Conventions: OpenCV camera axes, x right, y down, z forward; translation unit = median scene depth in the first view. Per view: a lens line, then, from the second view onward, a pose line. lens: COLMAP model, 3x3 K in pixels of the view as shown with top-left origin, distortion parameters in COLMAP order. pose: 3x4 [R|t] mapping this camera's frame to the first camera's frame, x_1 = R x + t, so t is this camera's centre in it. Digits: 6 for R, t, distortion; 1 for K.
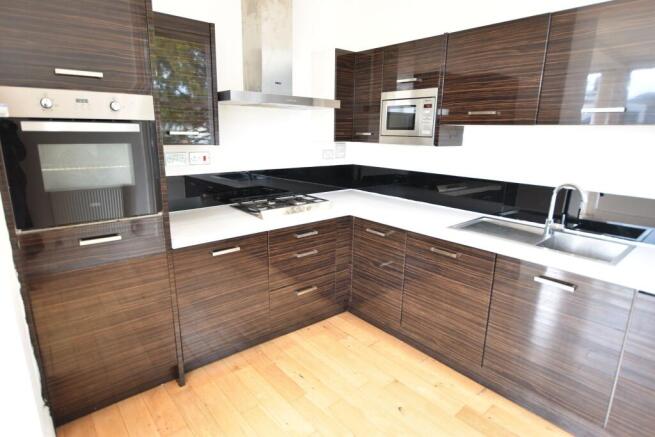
lens RADIAL K [[358.1, 0, 326.0], [0, 358.1, 217.7], [0, 0, 1]] dist [-0.025755, -0.000206]
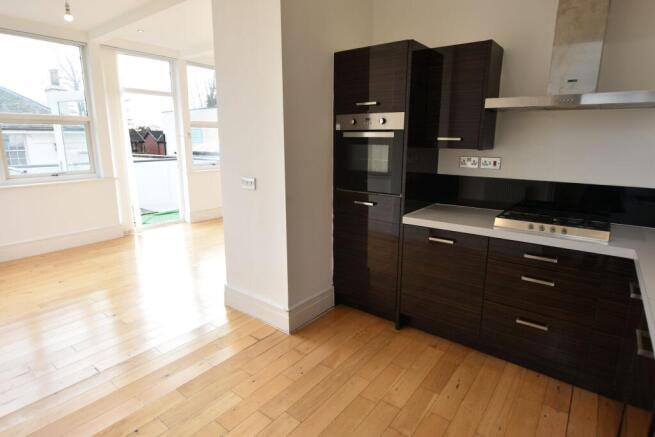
lens RADIAL K [[358.1, 0, 327.6], [0, 358.1, 217.9], [0, 0, 1]] dist [-0.025755, -0.000206]
pose [[0.191454, 0.190043, -0.962927, 0.761199], [-0.232072, 0.962022, 0.143722, -0.056224], [0.953671, 0.195952, 0.228286, 0.379223]]
